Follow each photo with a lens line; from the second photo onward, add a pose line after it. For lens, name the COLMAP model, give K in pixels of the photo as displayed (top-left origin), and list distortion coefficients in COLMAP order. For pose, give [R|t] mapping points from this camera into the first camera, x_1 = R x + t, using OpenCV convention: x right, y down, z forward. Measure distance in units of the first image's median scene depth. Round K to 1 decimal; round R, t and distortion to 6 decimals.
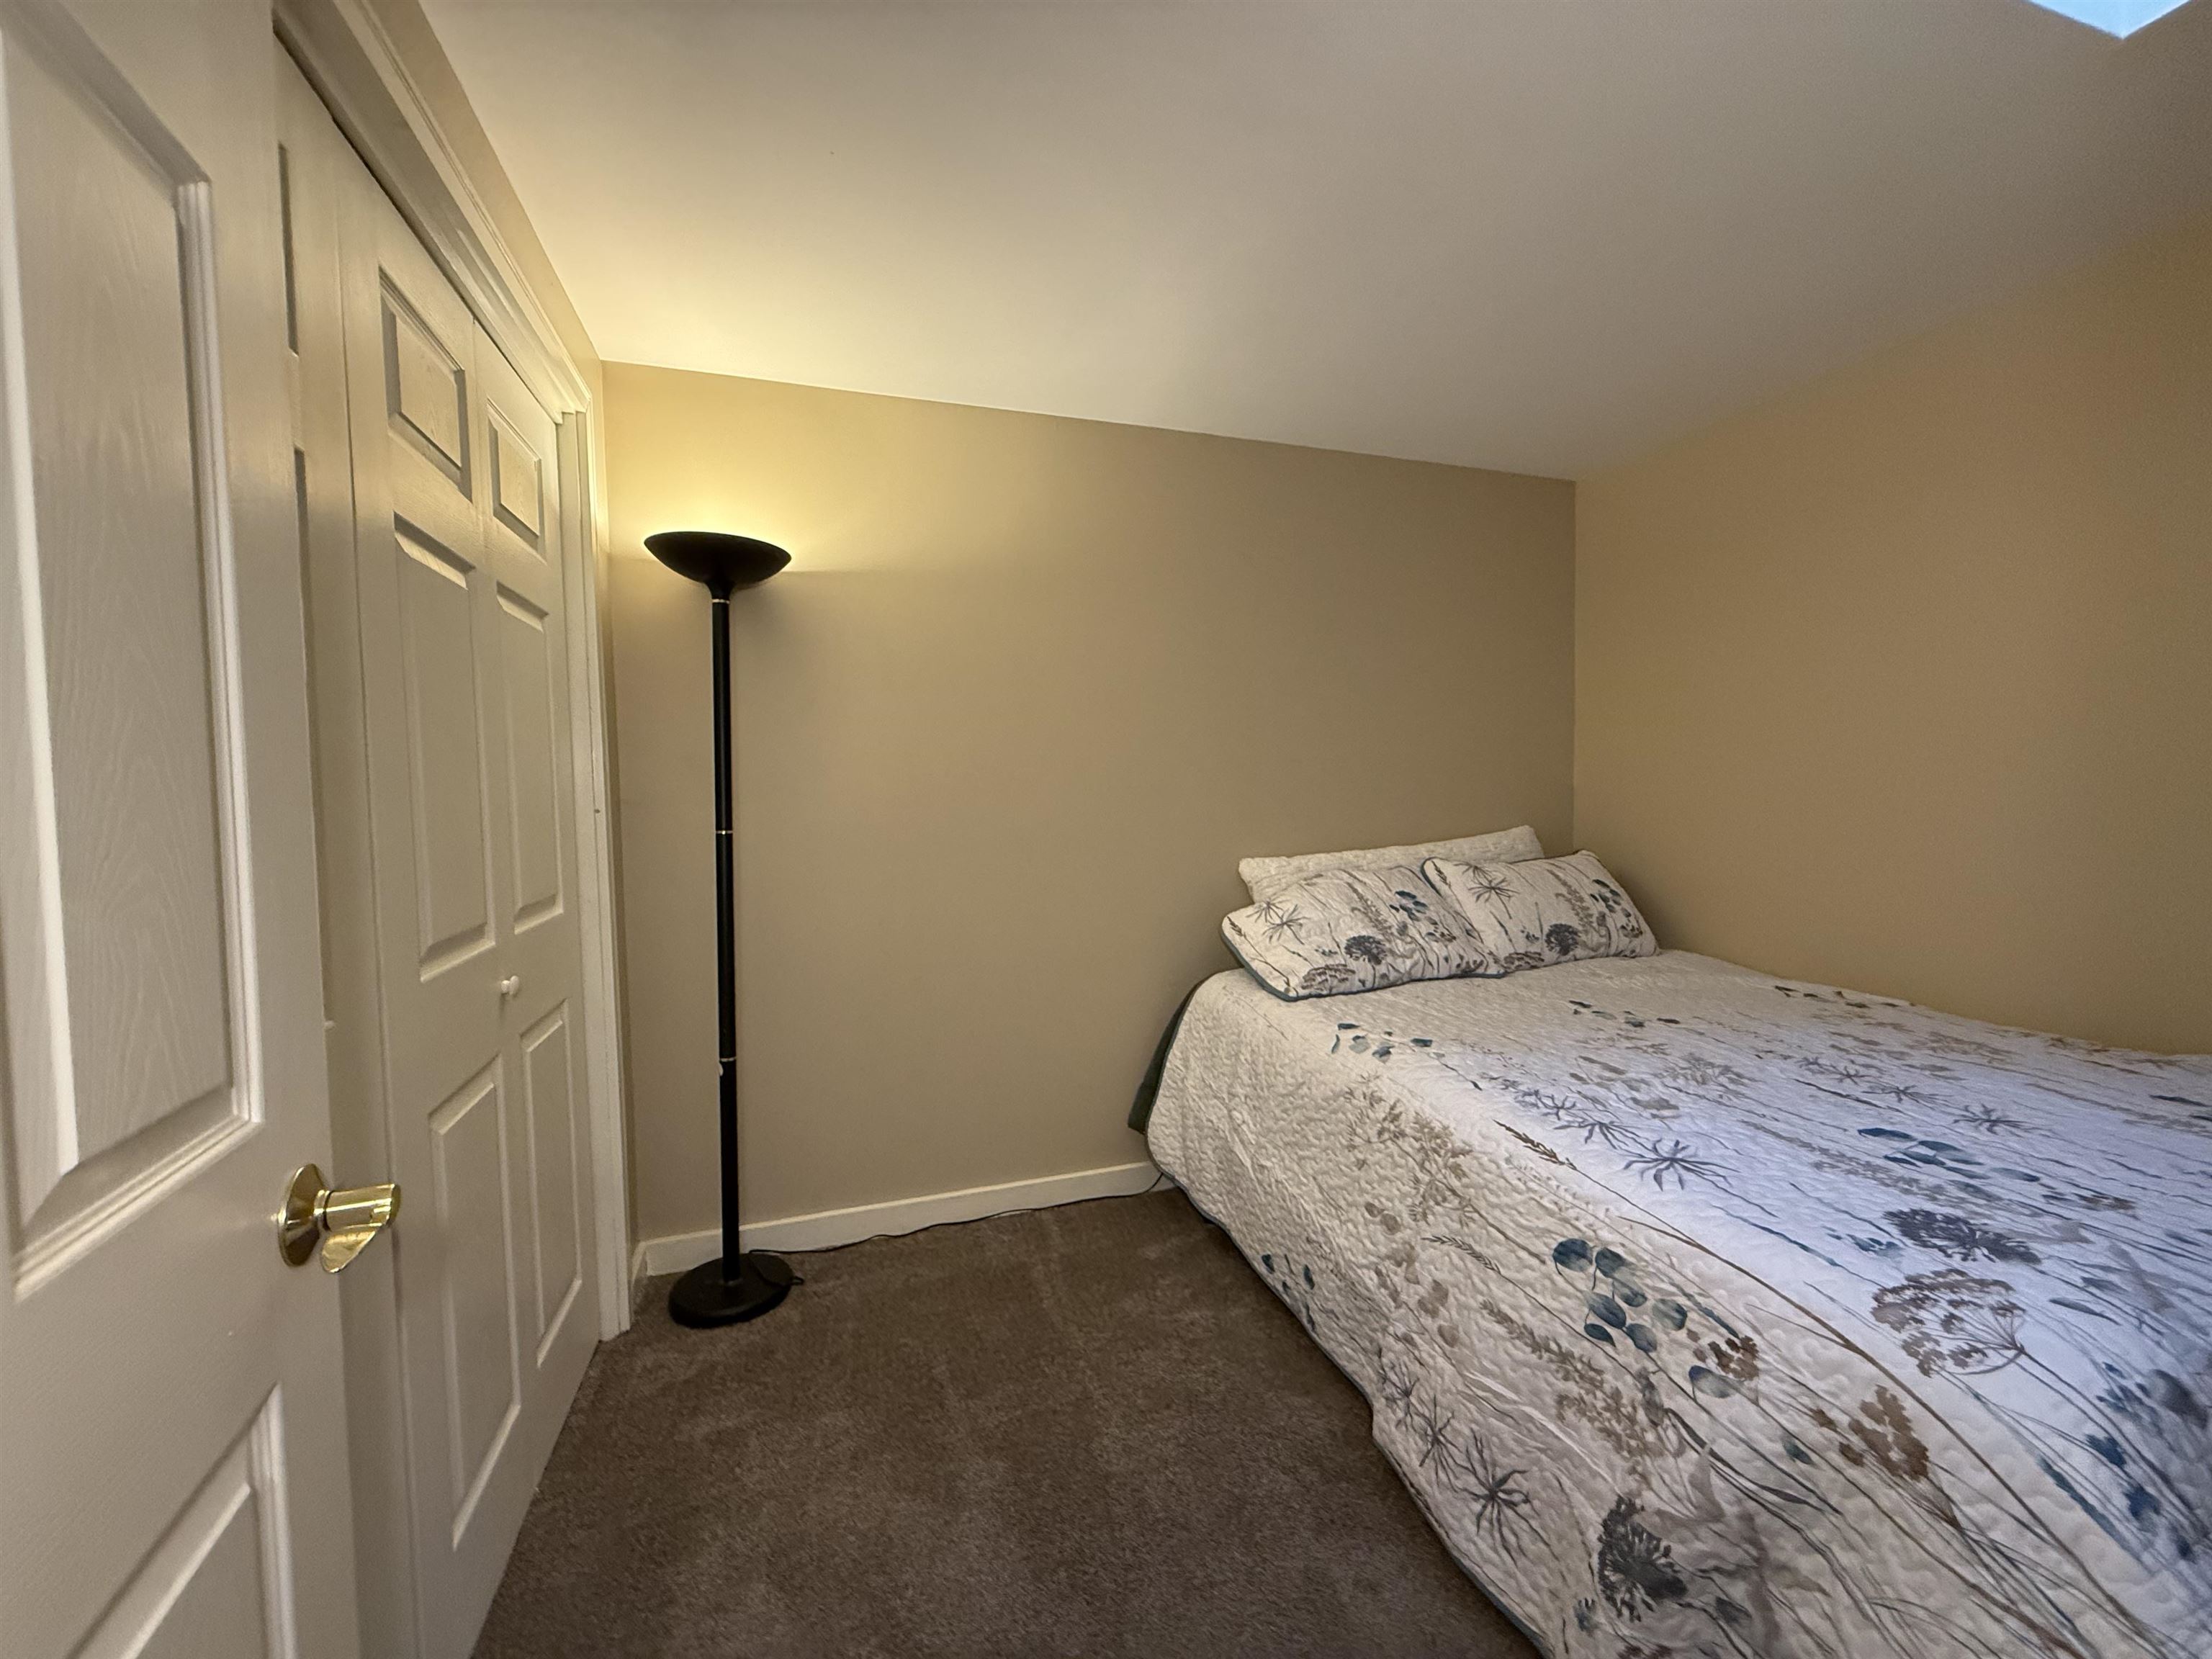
lens RADIAL K [[881.8, 0, 1106.0], [0, 881.8, 829.5], [0, 0, 1]] dist [-0.001298, -0.000022]
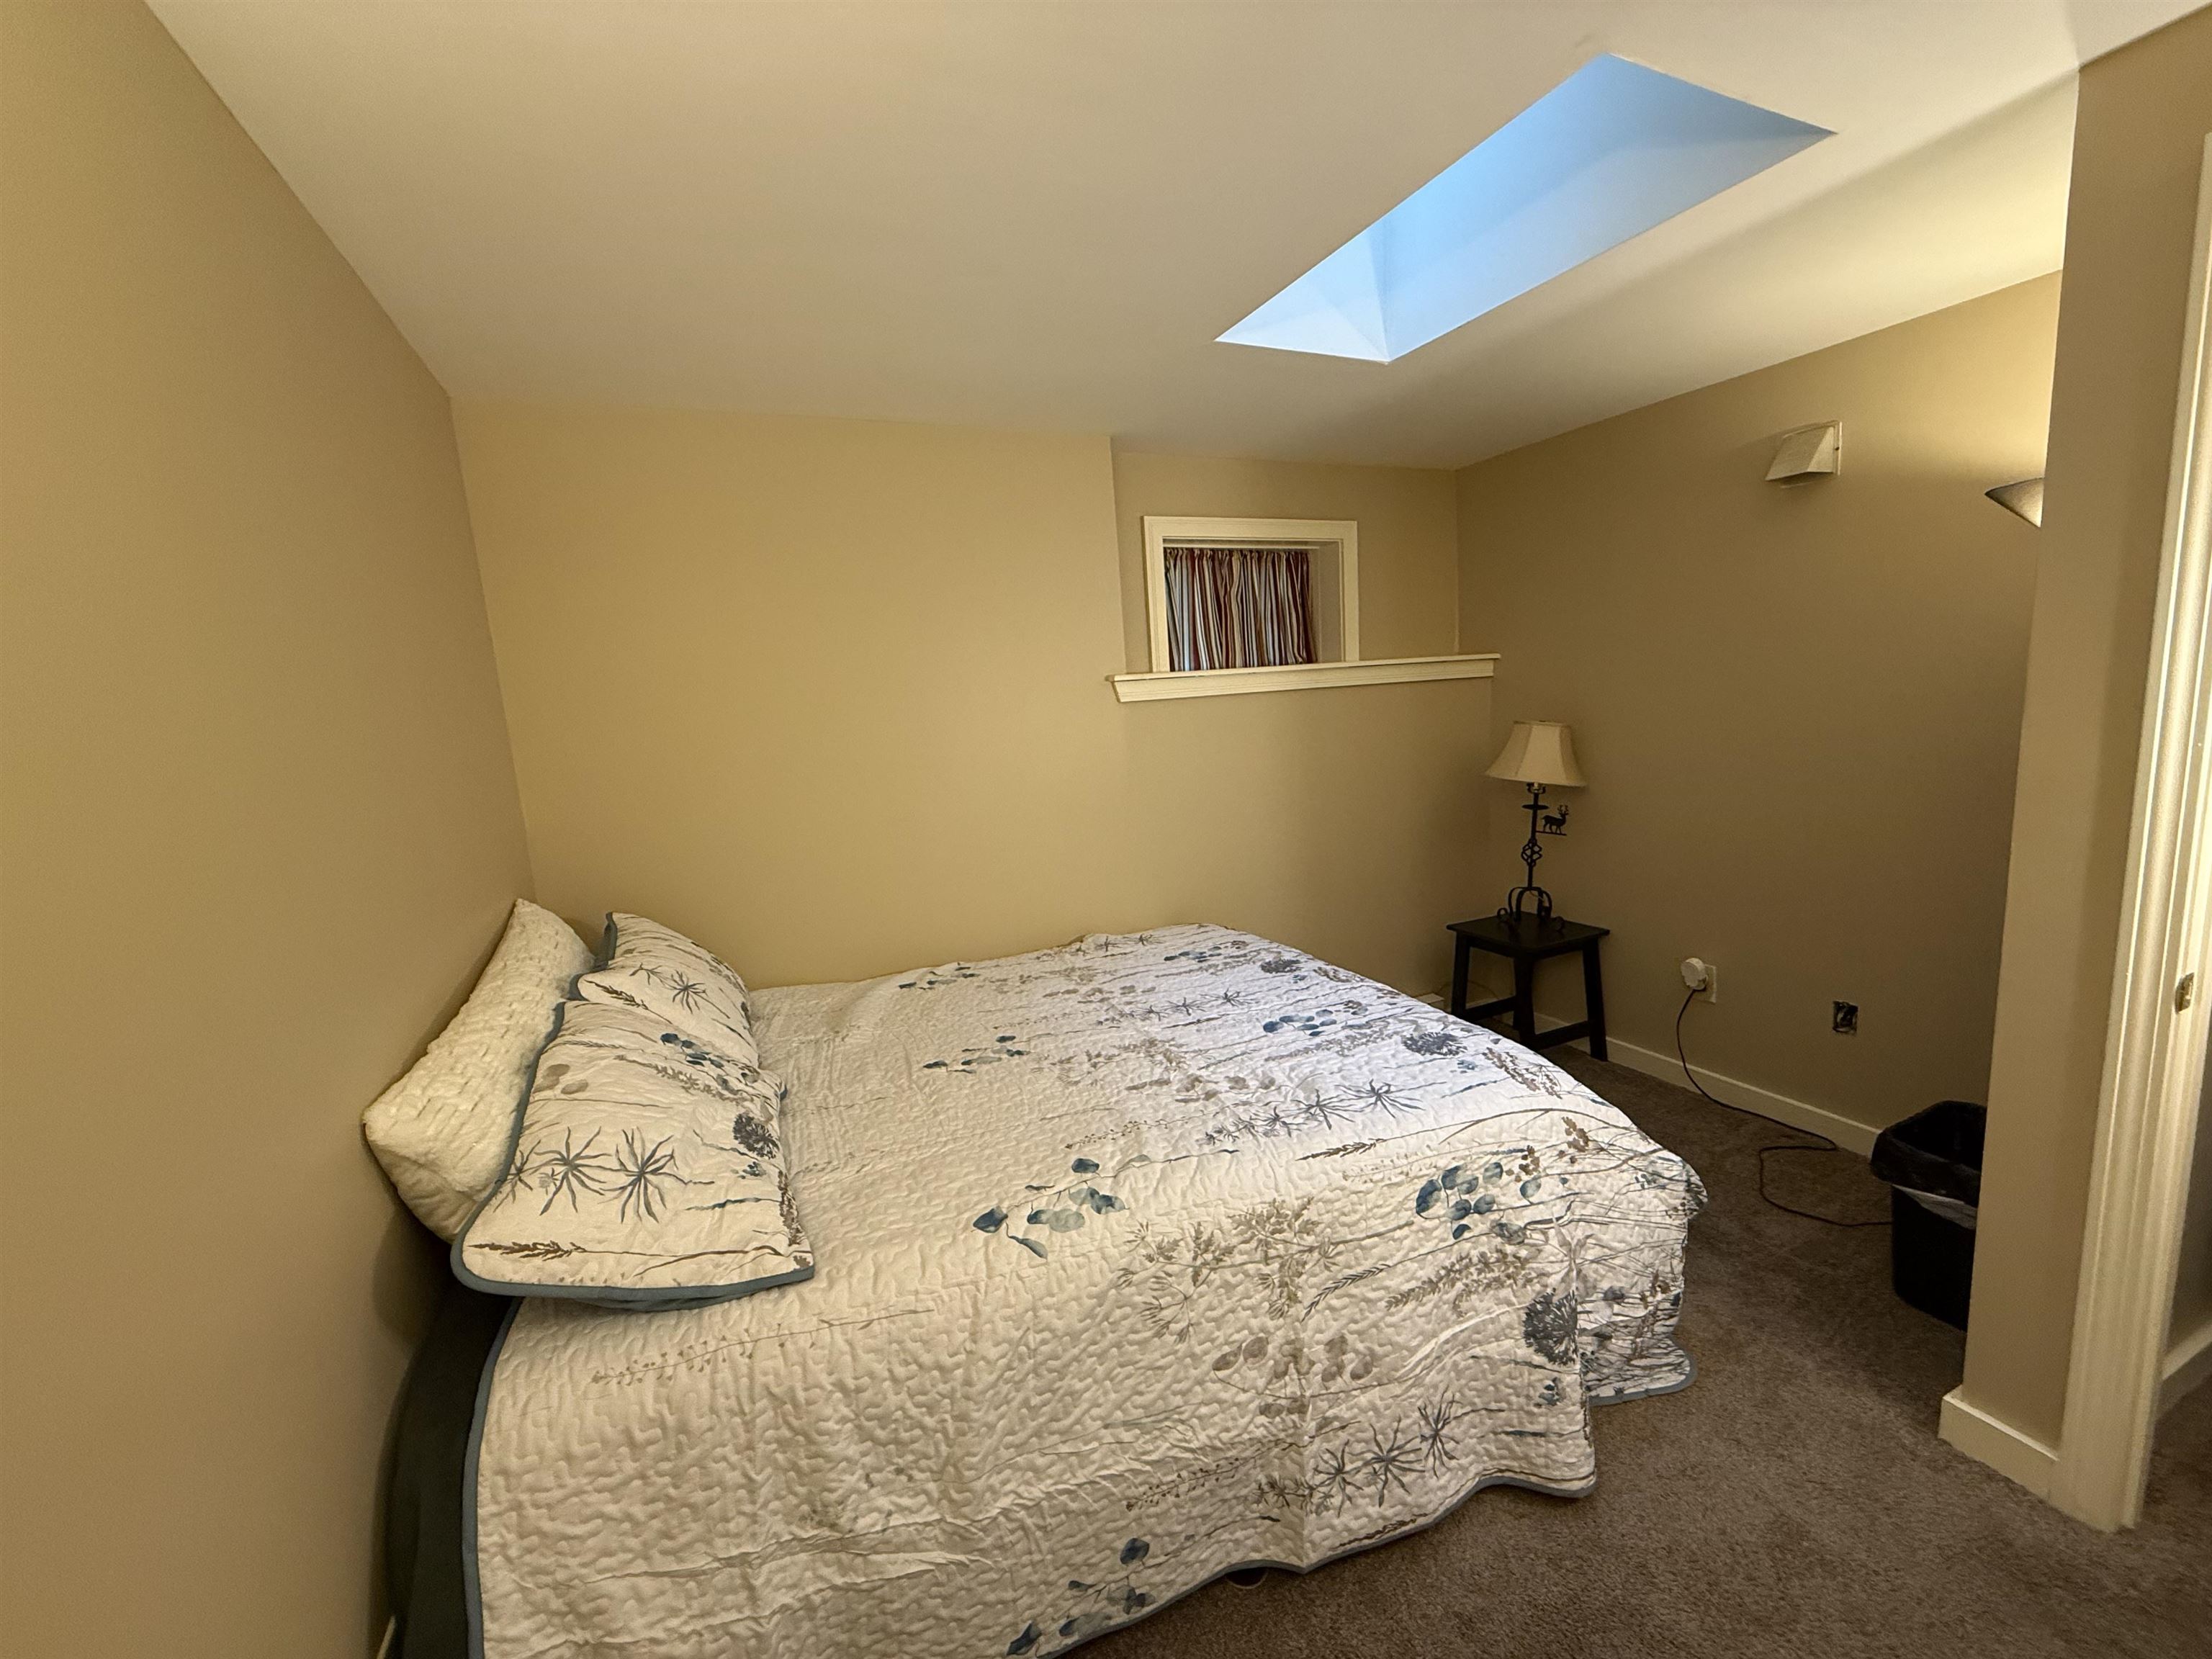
lens RADIAL K [[881.8, 0, 1106.0], [0, 881.8, 829.5], [0, 0, 1]] dist [-0.001298, -0.000022]
pose [[-0.095722, -0.131114, 0.986735, -0.548333], [0.112893, 0.983461, 0.141631, -0.238972], [-0.988986, 0.124952, -0.079337, 1.383333]]
